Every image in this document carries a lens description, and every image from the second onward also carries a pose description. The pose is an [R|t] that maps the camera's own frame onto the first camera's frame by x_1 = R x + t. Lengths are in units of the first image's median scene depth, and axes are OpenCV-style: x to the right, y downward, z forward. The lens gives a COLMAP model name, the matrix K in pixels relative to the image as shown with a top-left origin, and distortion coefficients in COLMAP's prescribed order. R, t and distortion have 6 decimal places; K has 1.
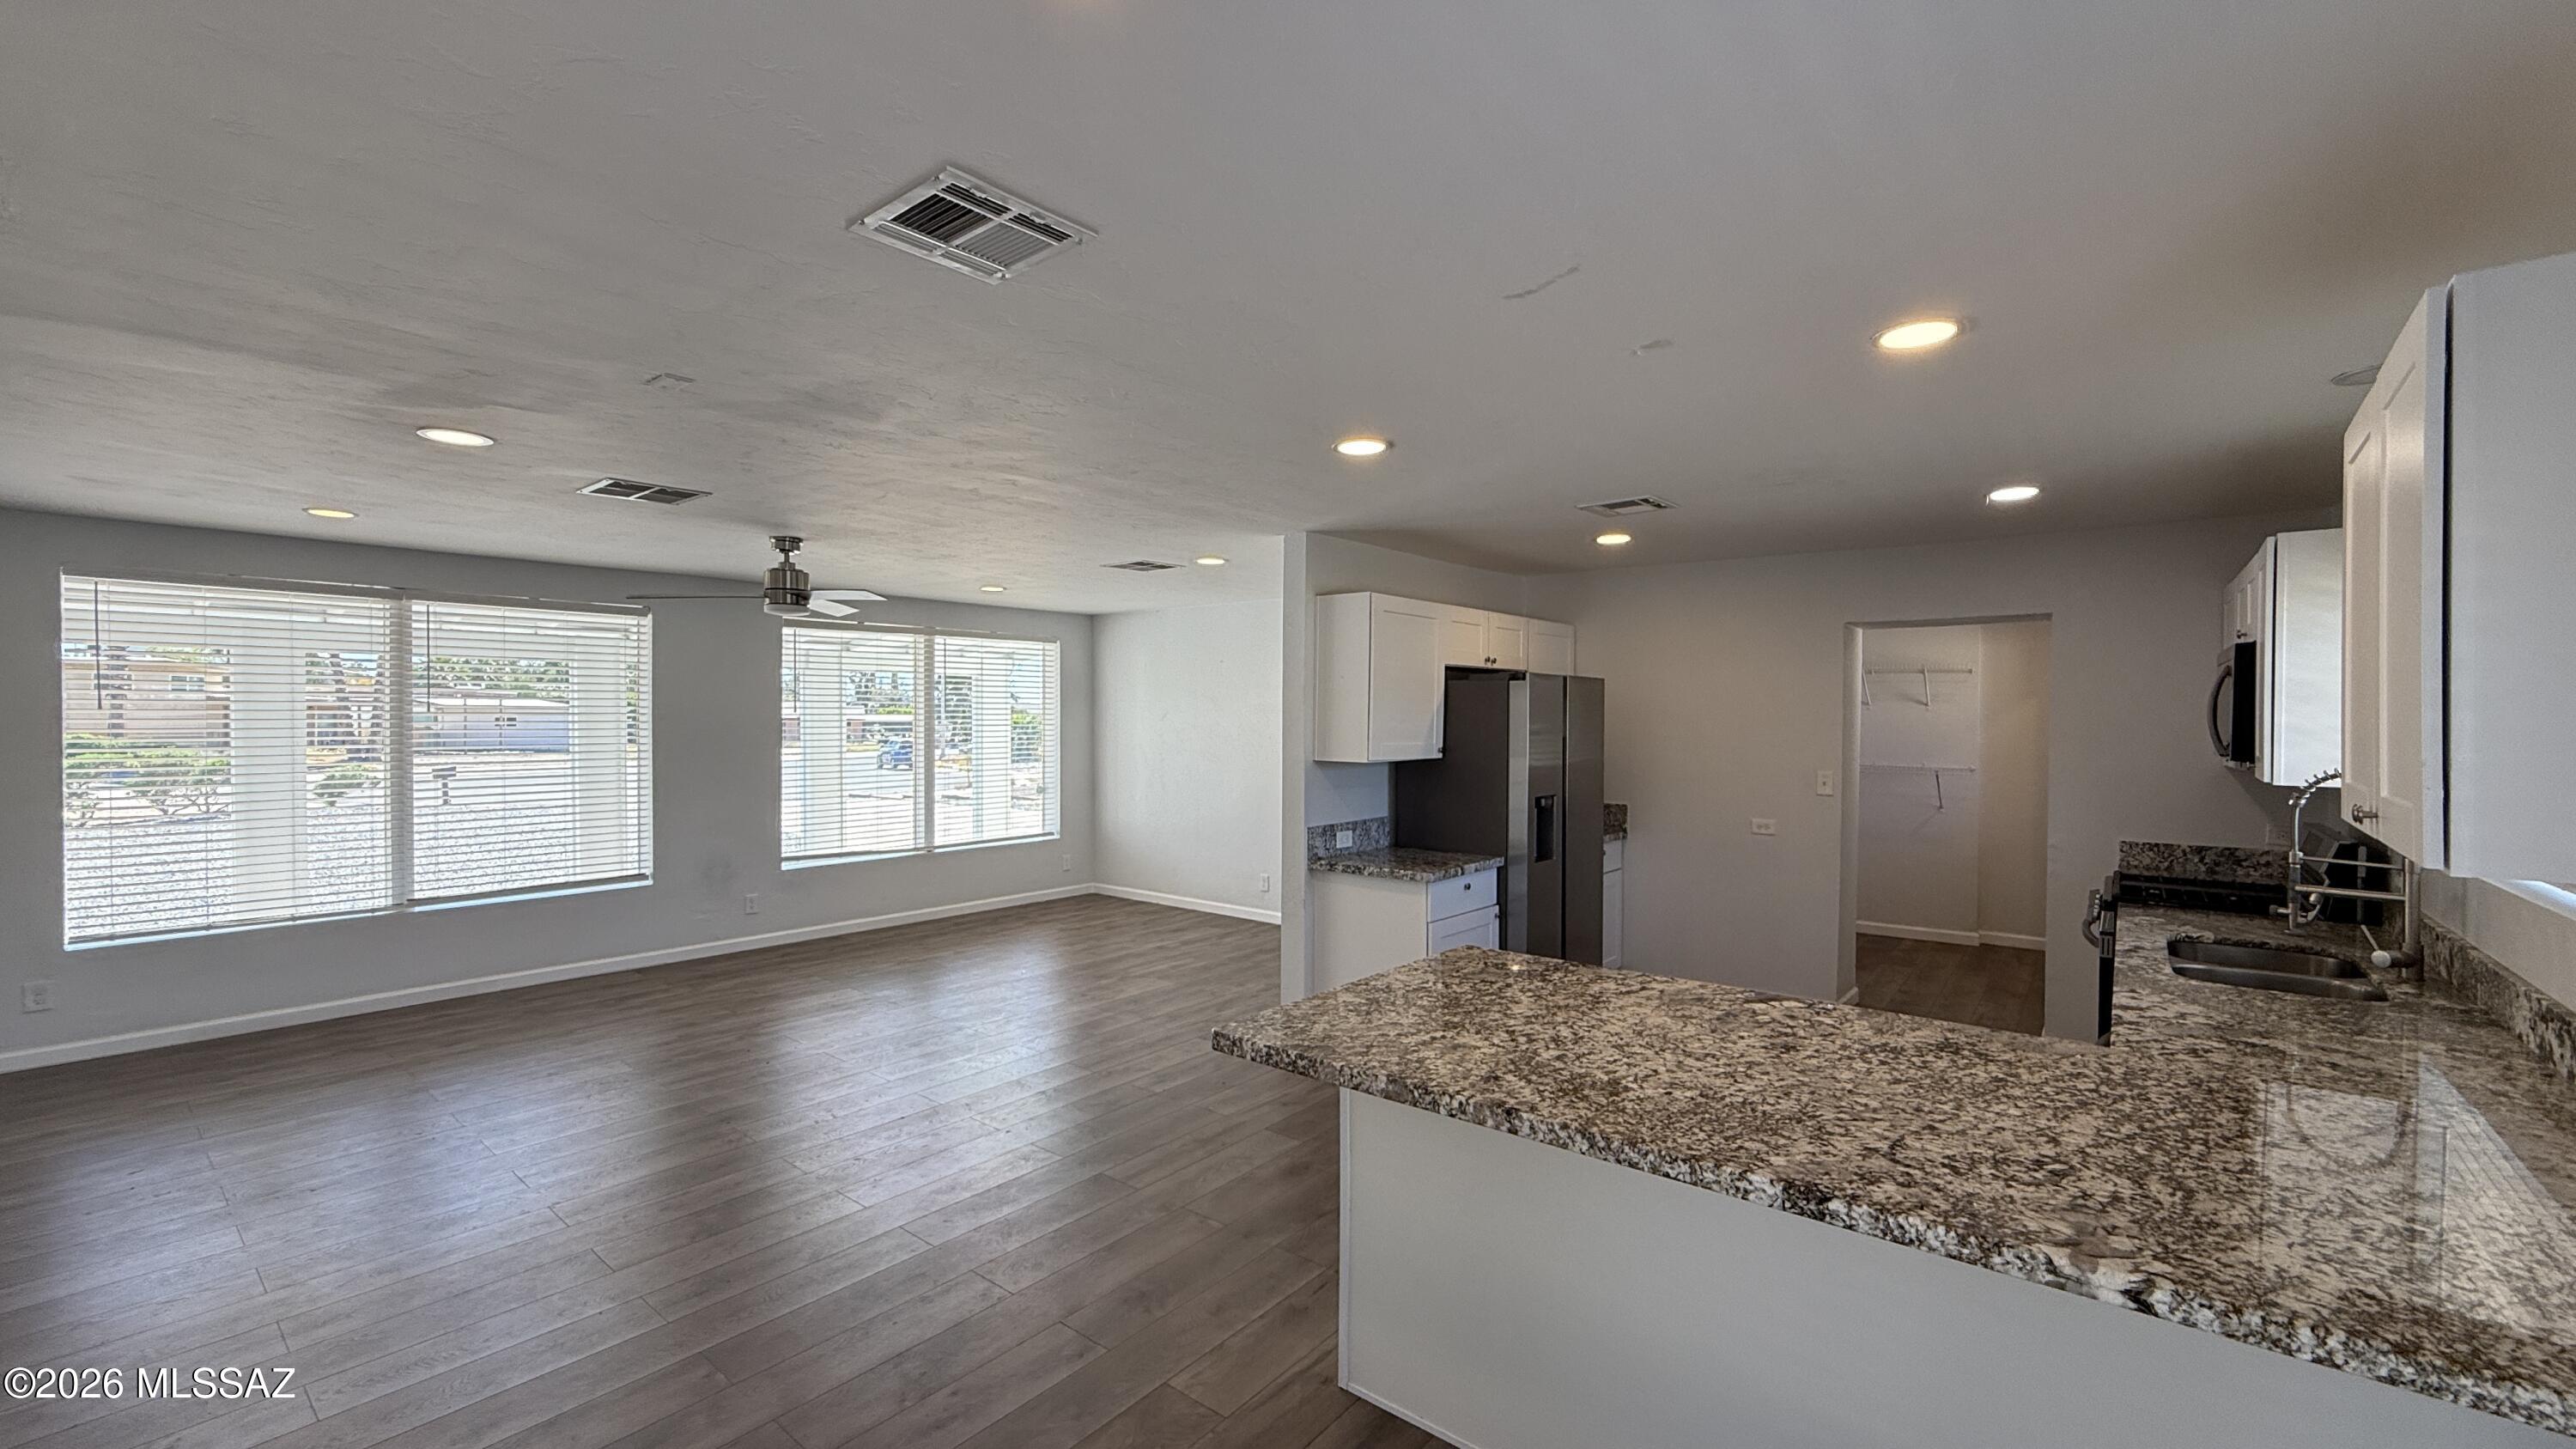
lens RADIAL K [[1028.3, 0, 1276.6], [0, 1028.3, 716.3], [0, 0, 1]] dist [-0.001901, 0.000300]
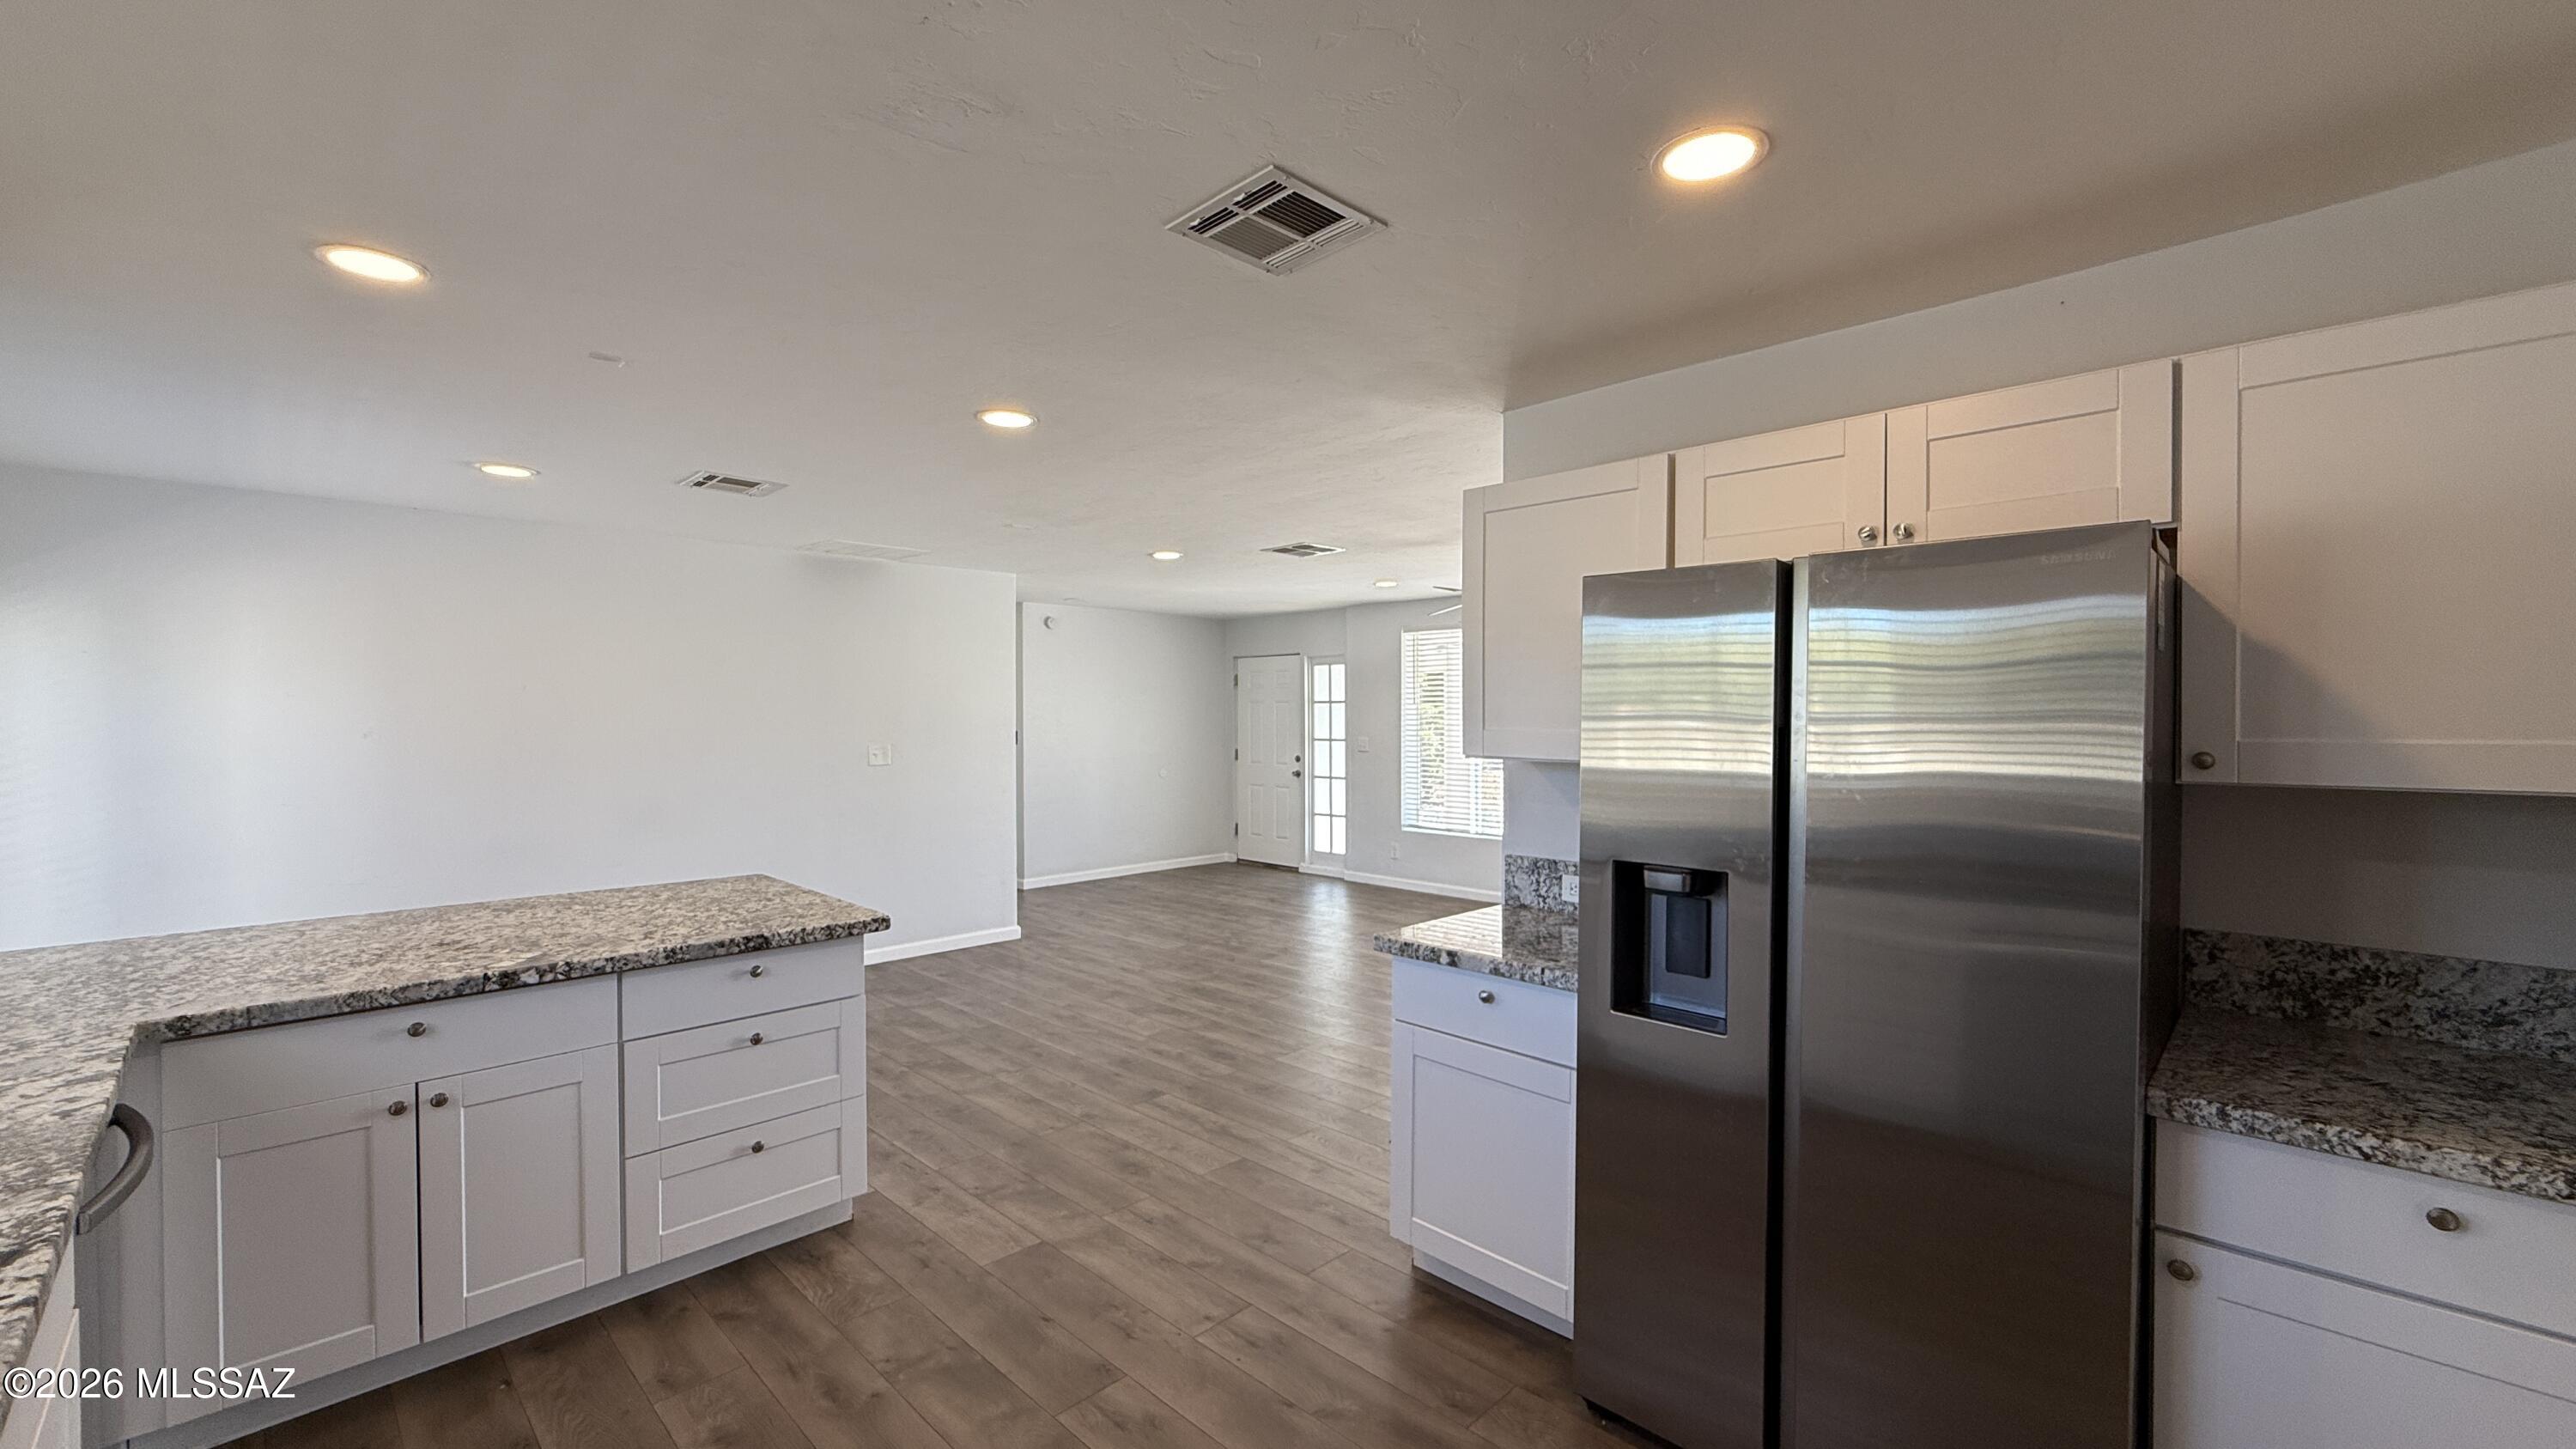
lens RADIAL K [[1028.3, 0, 1302.6], [0, 1028.3, 717.5], [0, 0, 1]] dist [-0.001901, 0.000300]
pose [[-0.080191, 0.001836, -0.996778, 1.597709], [-0.001528, 0.999997, 0.001965, 0.037789], [0.996778, 0.001680, -0.080188, 2.057127]]
